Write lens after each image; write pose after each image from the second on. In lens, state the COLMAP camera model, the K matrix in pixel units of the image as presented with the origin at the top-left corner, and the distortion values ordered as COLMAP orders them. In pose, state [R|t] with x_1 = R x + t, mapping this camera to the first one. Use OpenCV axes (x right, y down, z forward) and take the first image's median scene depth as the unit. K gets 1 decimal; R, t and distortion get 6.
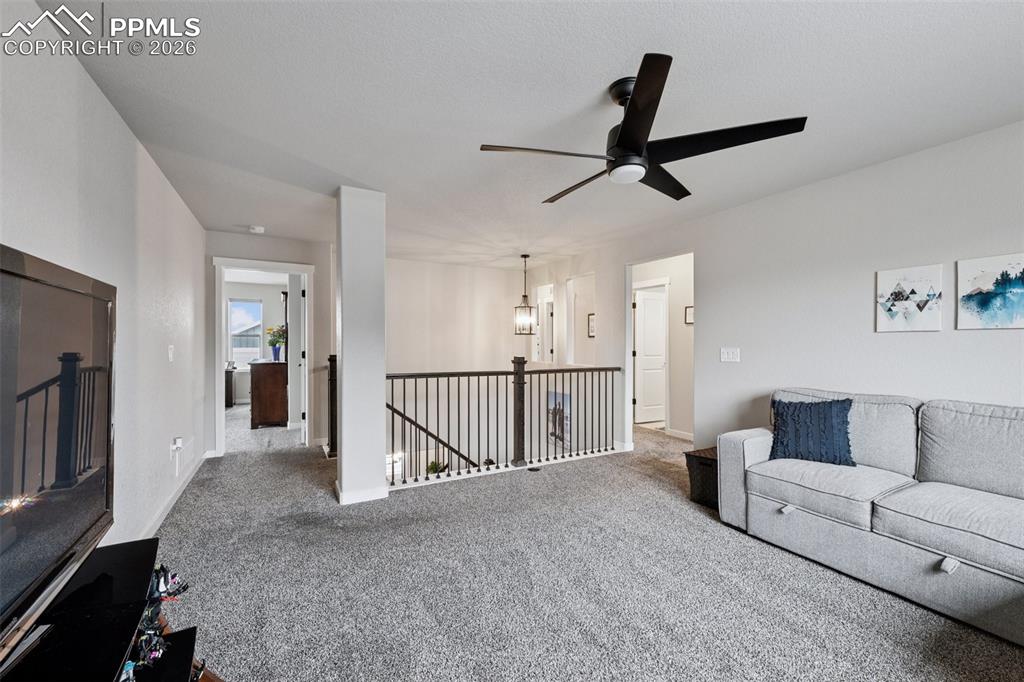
lens RADIAL K [[402.7, 0, 511.7], [0, 402.7, 344.2], [0, 0, 1]] dist [0.000216, 0.000058]
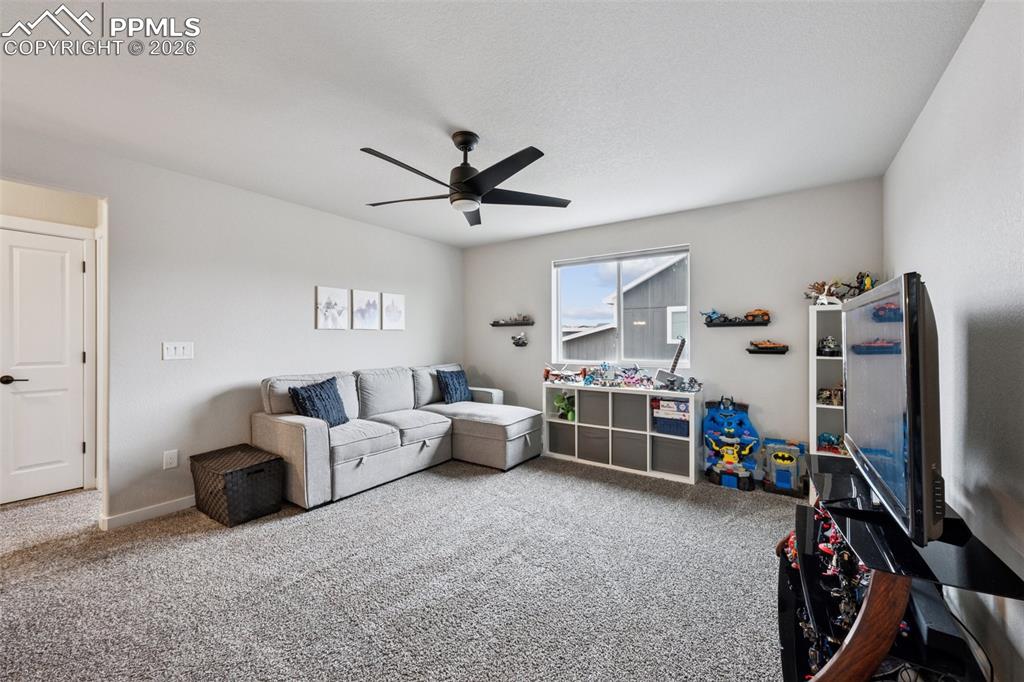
lens RADIAL K [[402.7, 0, 511.3], [0, 402.7, 335.8], [0, 0, 1]] dist [0.000216, 0.000058]
pose [[-0.438291, 0.005213, 0.898818, -0.686536], [0.001606, 0.999986, -0.005017, 0.001788], [-0.898832, -0.000755, -0.438293, 1.058984]]
